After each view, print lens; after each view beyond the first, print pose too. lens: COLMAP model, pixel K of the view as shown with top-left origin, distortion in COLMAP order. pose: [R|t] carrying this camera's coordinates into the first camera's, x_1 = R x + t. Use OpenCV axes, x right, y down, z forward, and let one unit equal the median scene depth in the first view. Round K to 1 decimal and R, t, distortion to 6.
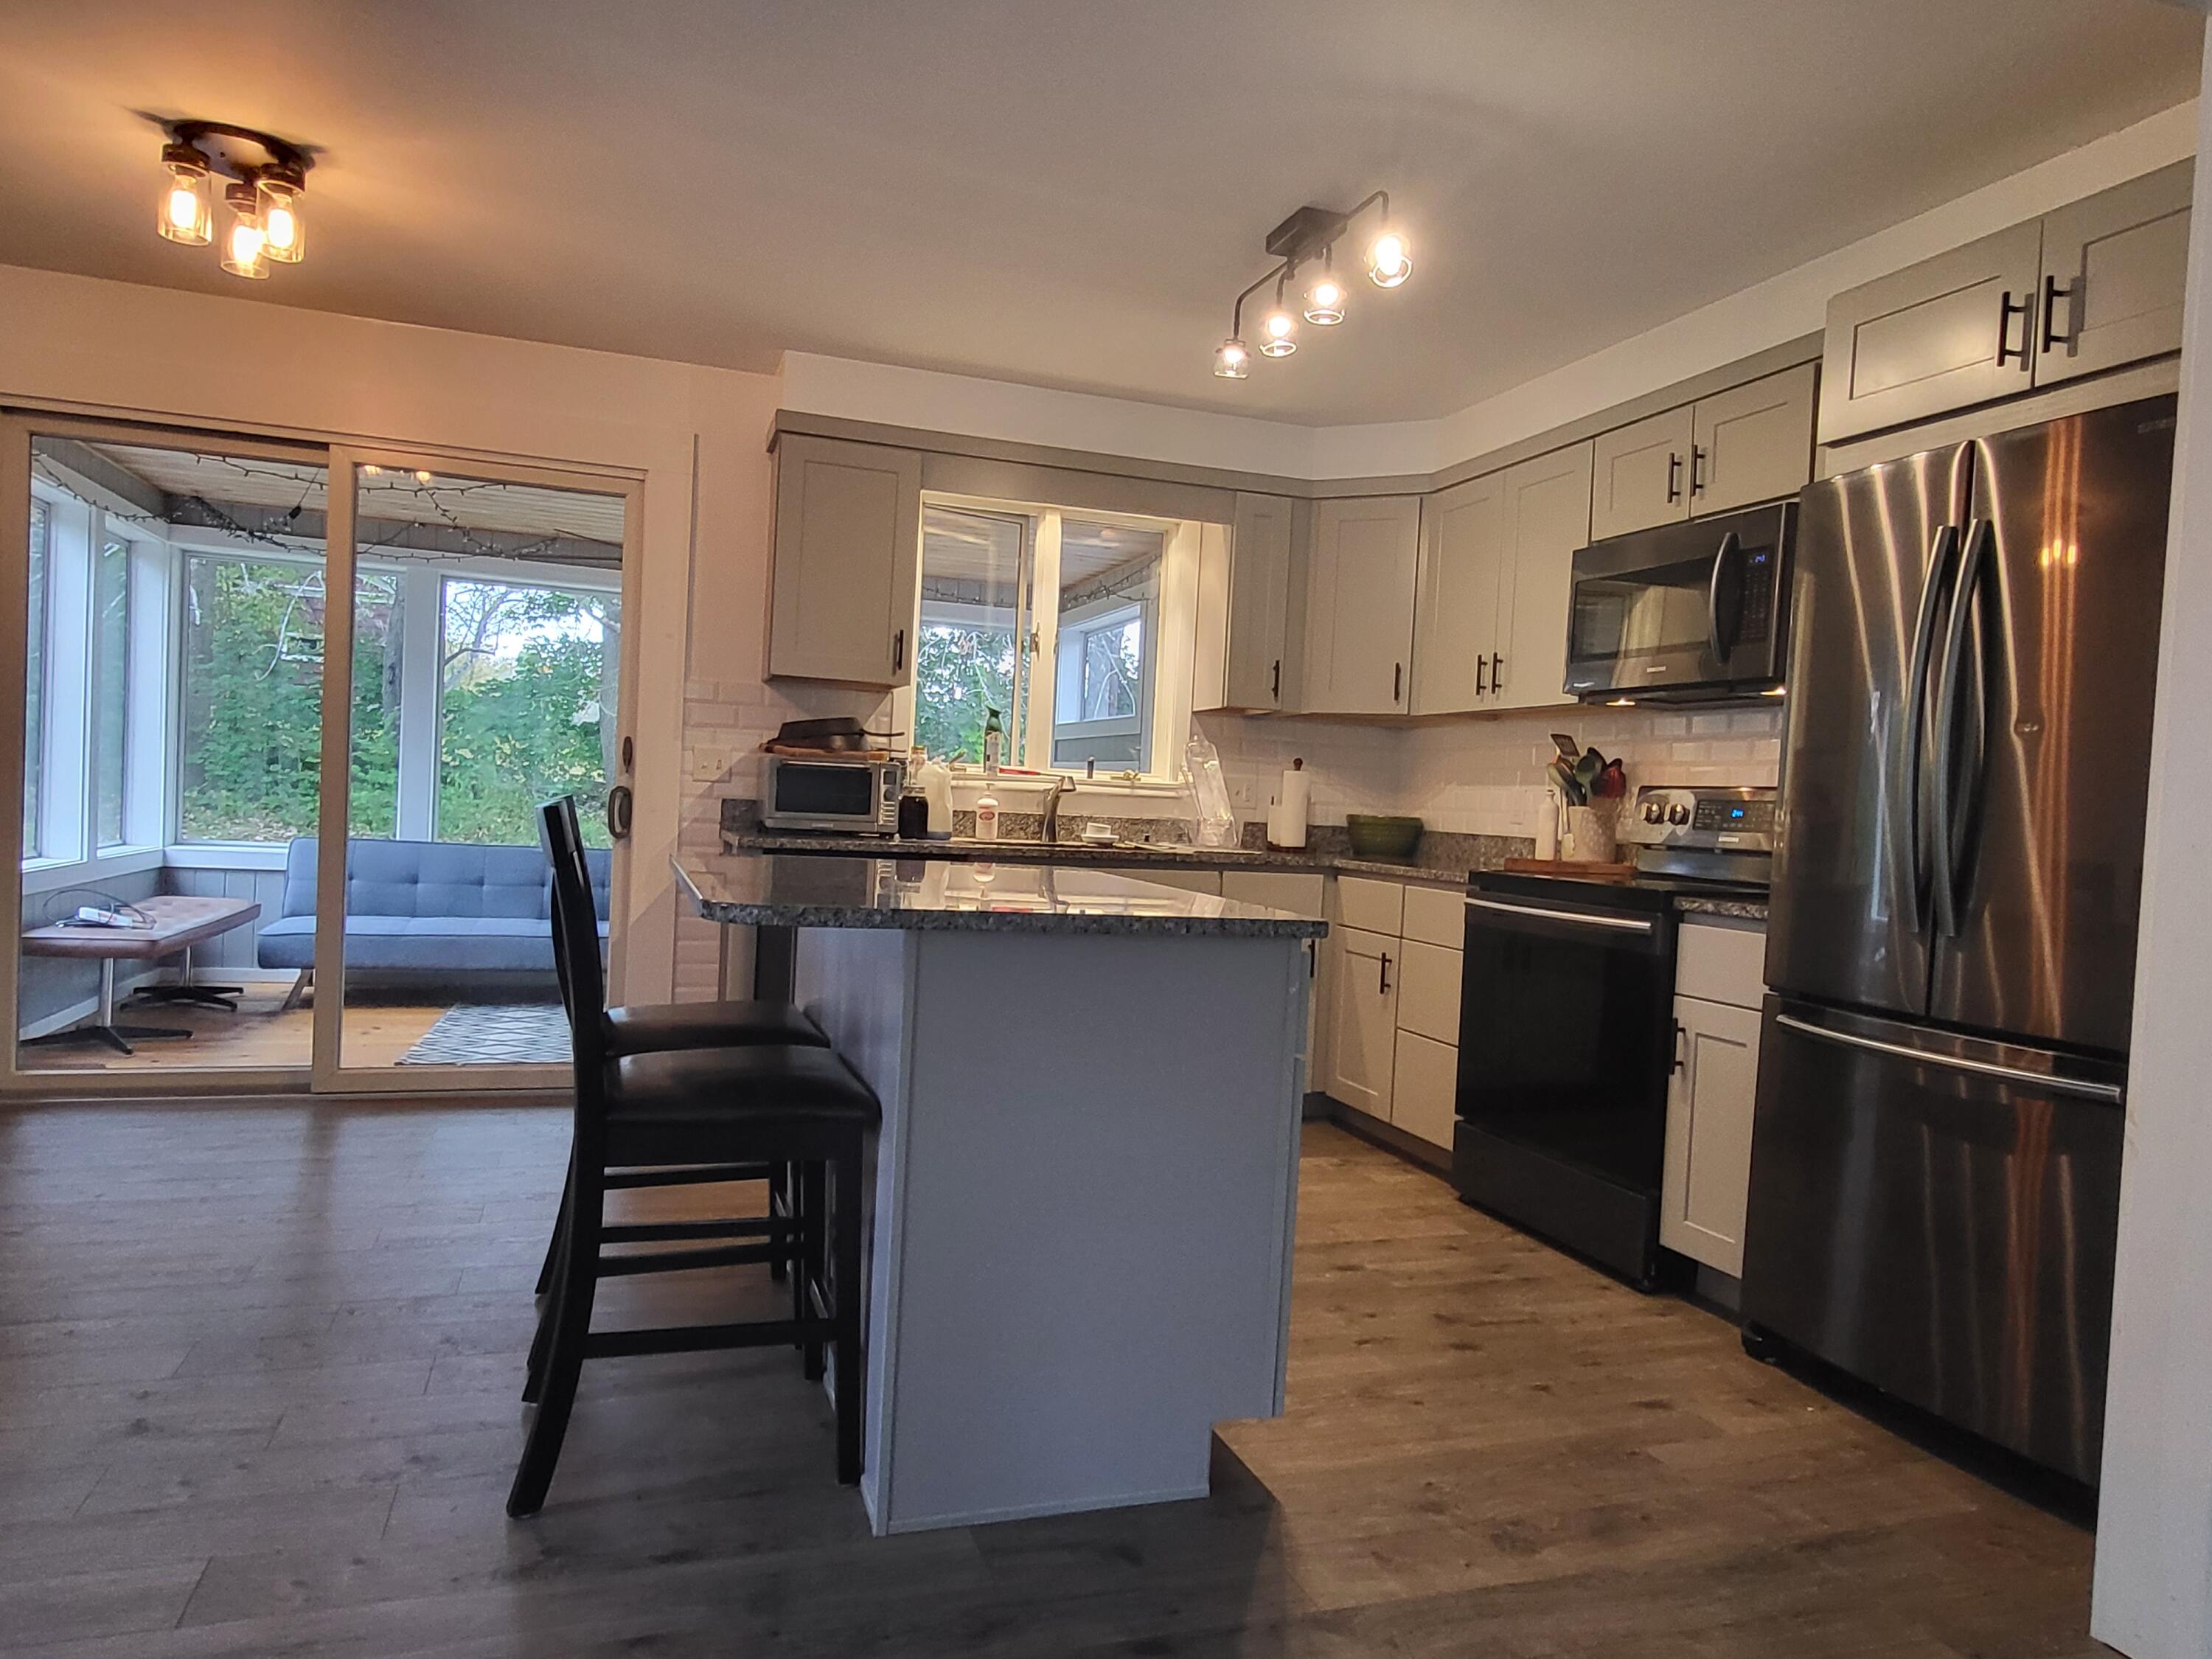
lens RADIAL K [[1383.5, 0, 1086.0], [0, 1383.5, 849.5], [0, 0, 1]] dist [0.007677, -0.003885]
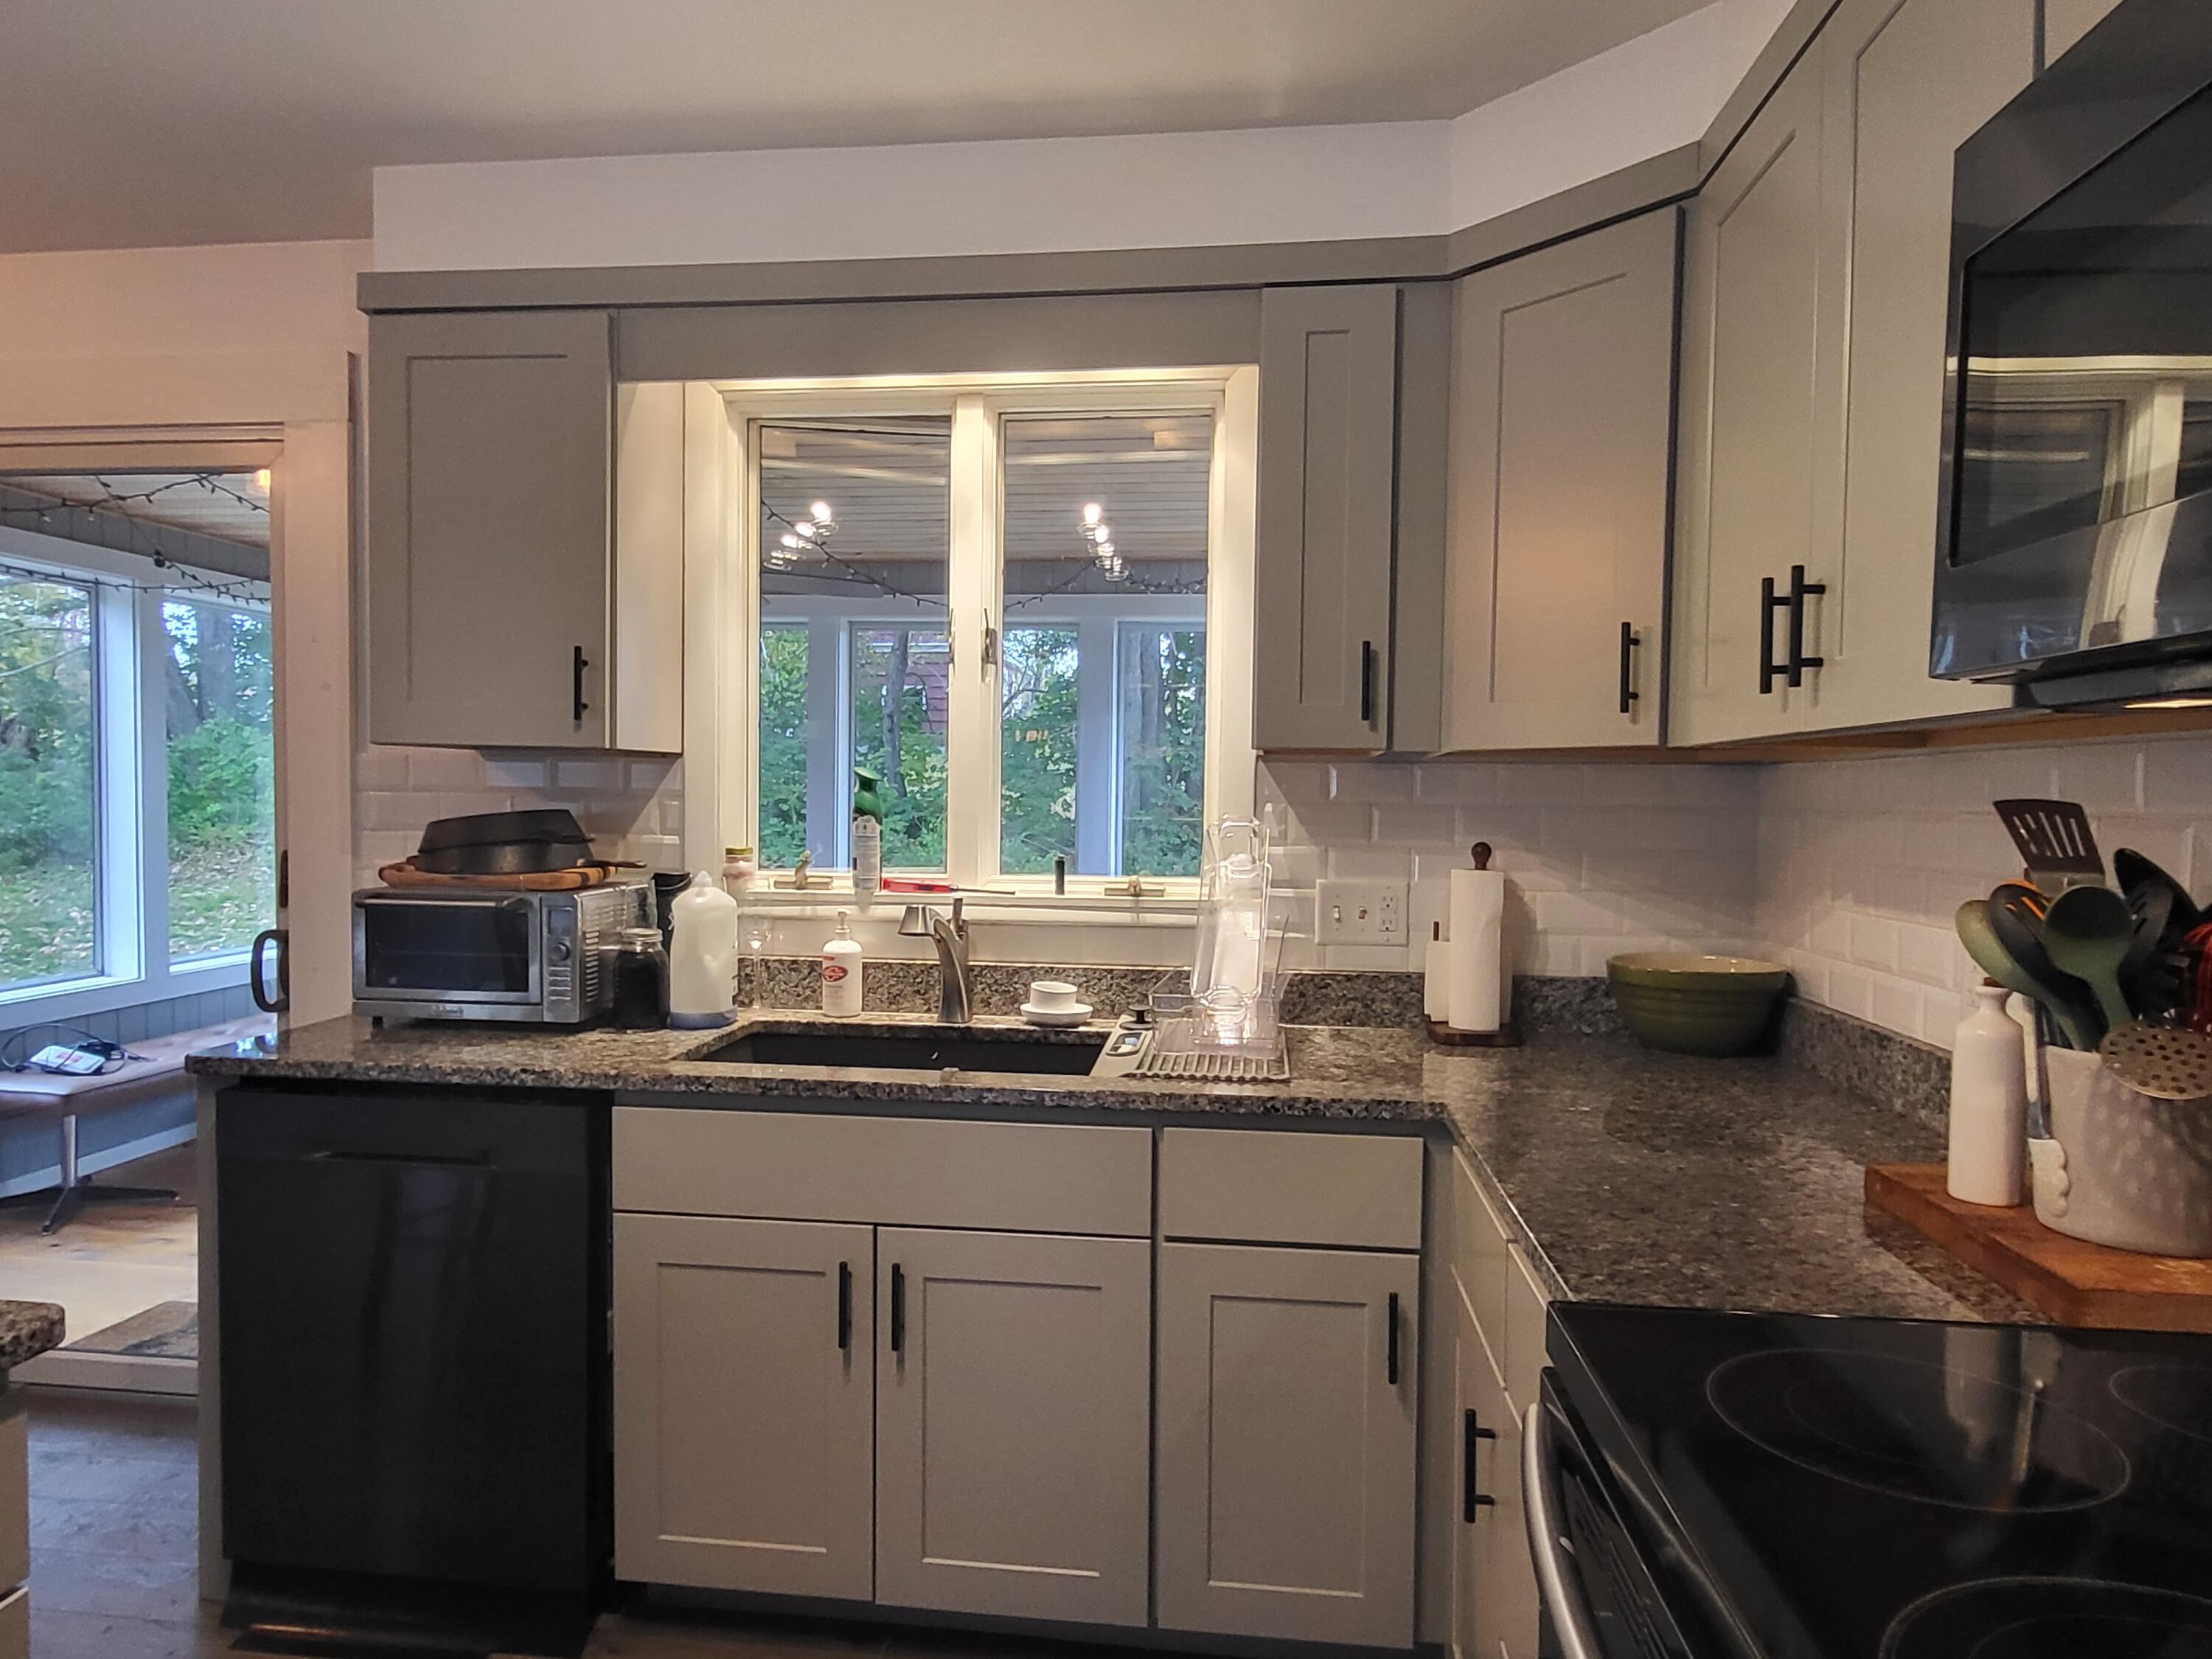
lens RADIAL K [[1383.5, 0, 1062.5], [0, 1383.5, 842.7], [0, 0, 1]] dist [0.007677, -0.003885]
pose [[0.894859, -0.025497, -0.445619, 0.293960], [0.019160, 0.999641, -0.018721, -0.074066], [0.445937, 0.008215, 0.895027, 0.636564]]
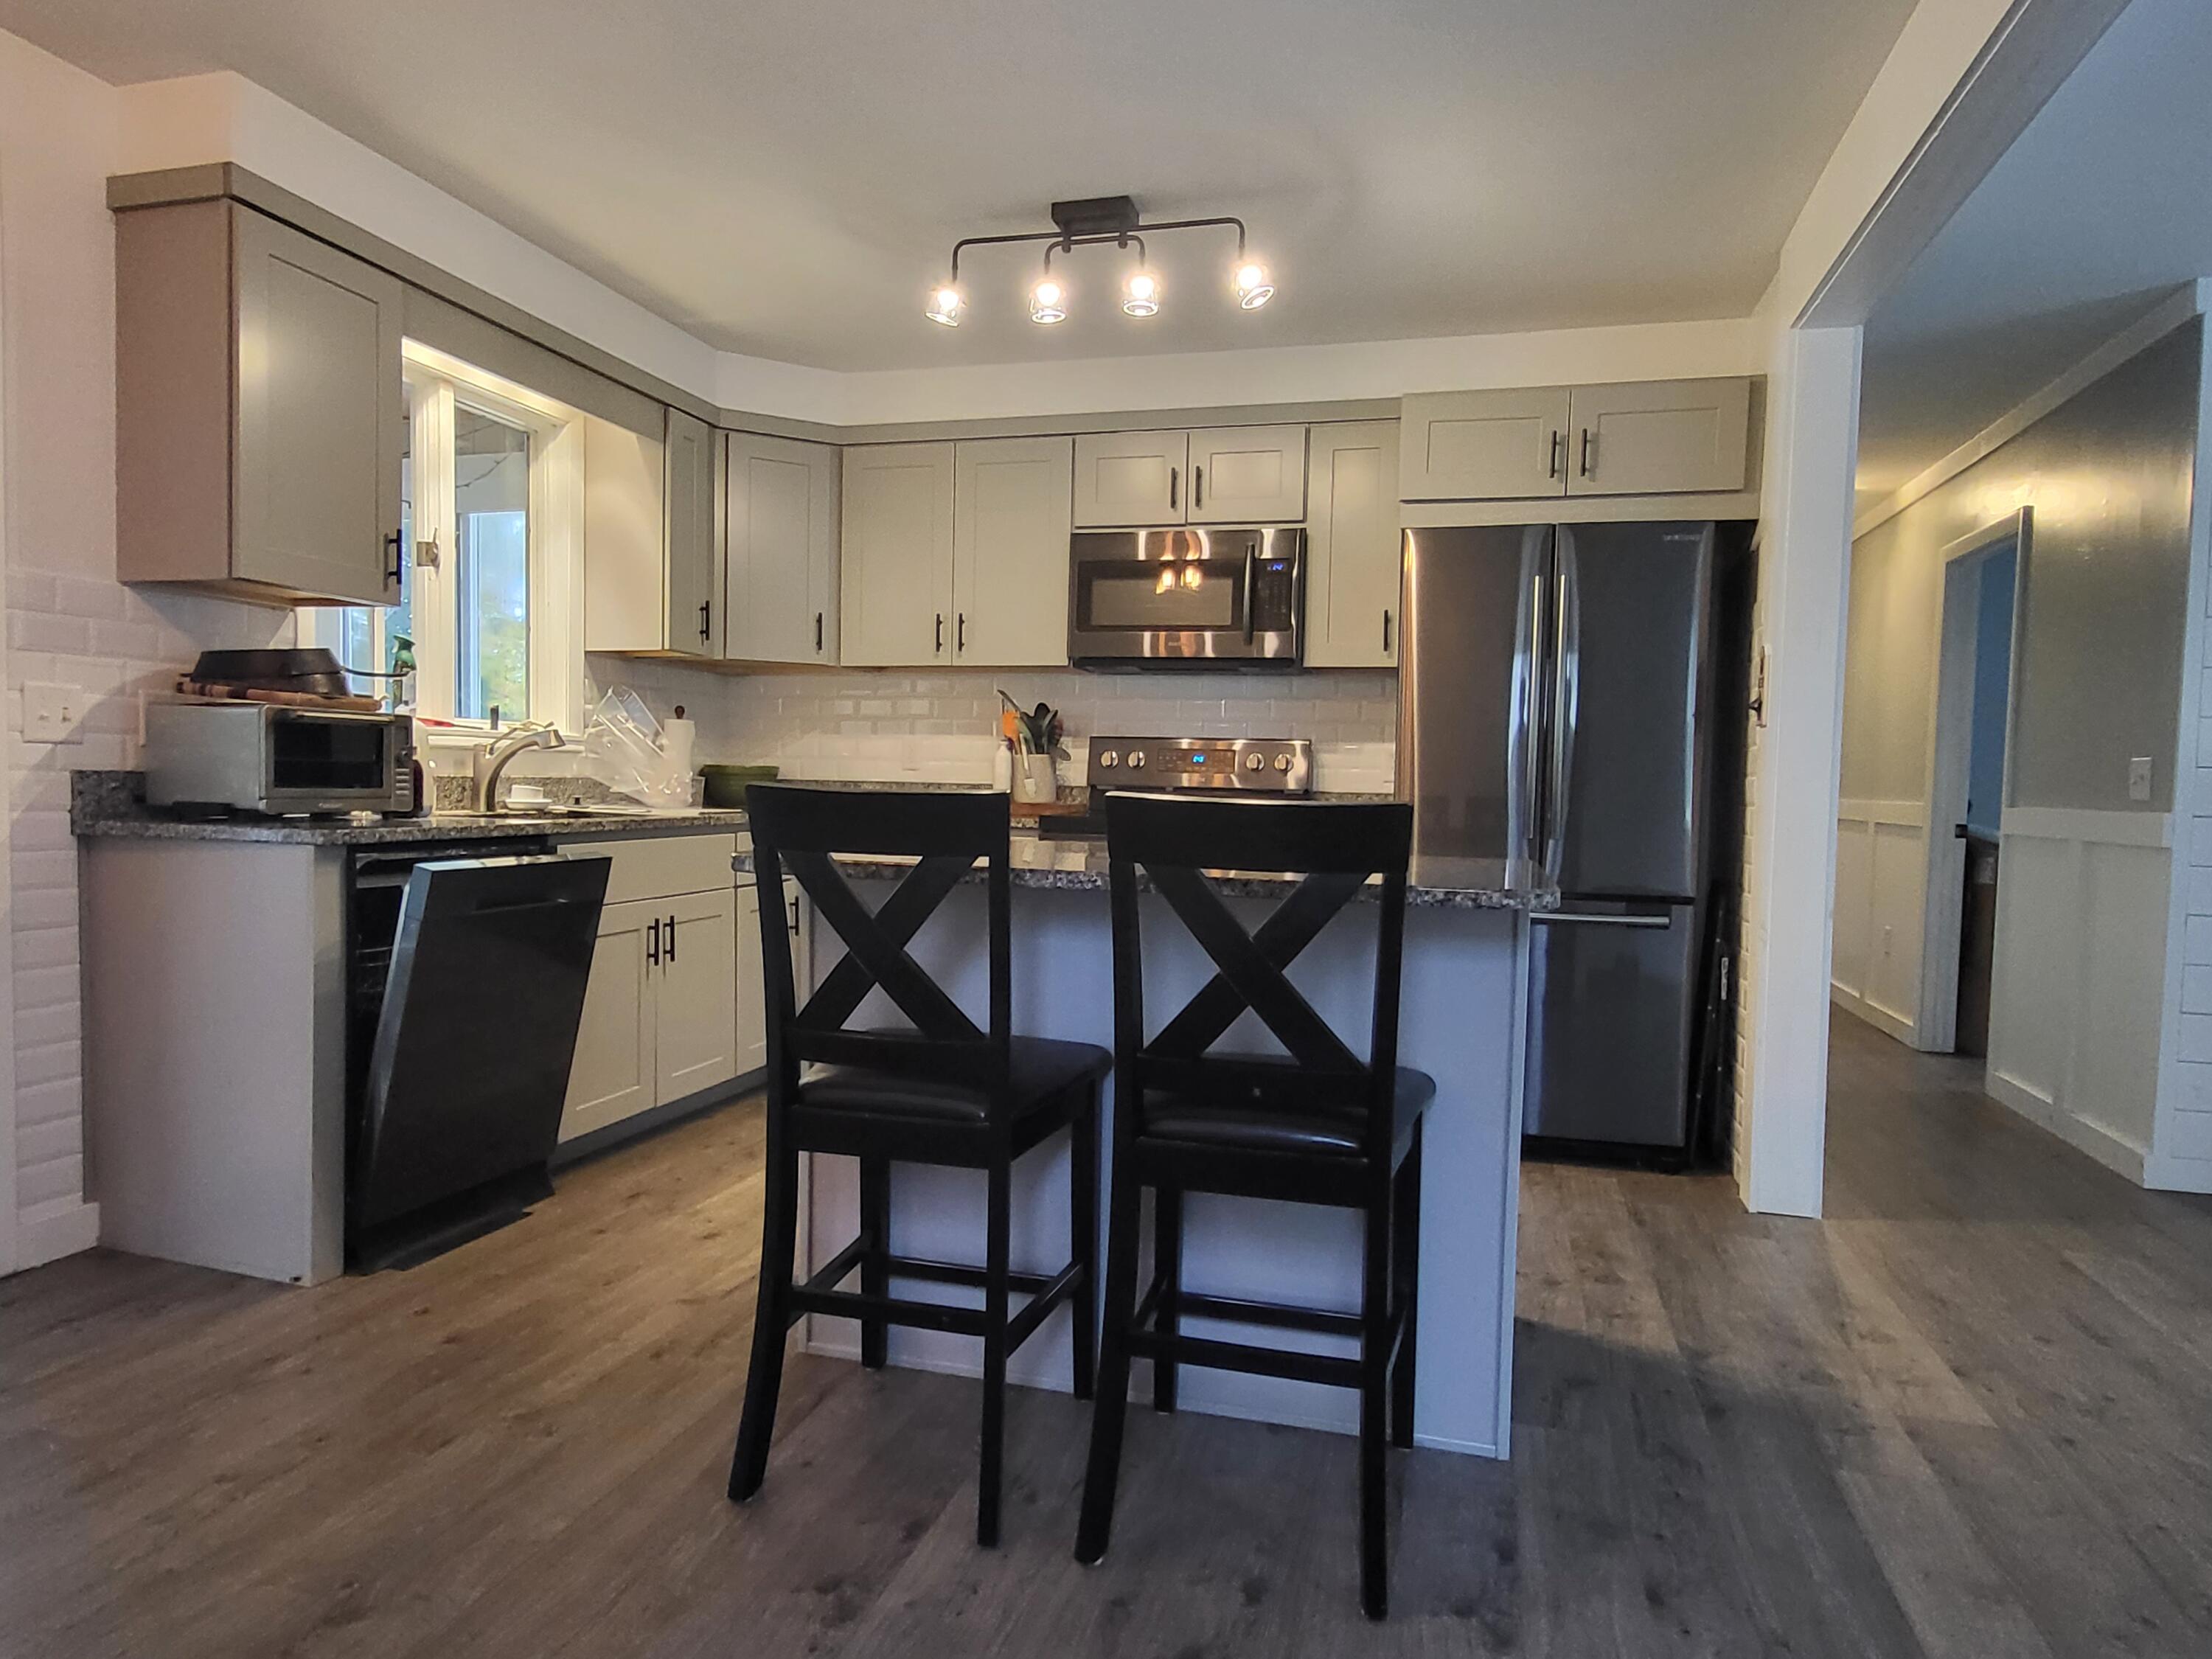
lens RADIAL K [[1383.5, 0, 1078.6], [0, 1383.5, 844.9], [0, 0, 1]] dist [0.007677, -0.003885]
pose [[0.571126, -0.075840, 0.817352, -0.567939], [0.034605, 0.997062, 0.068334, -0.033633], [-0.820133, -0.010743, 0.572072, 0.313376]]
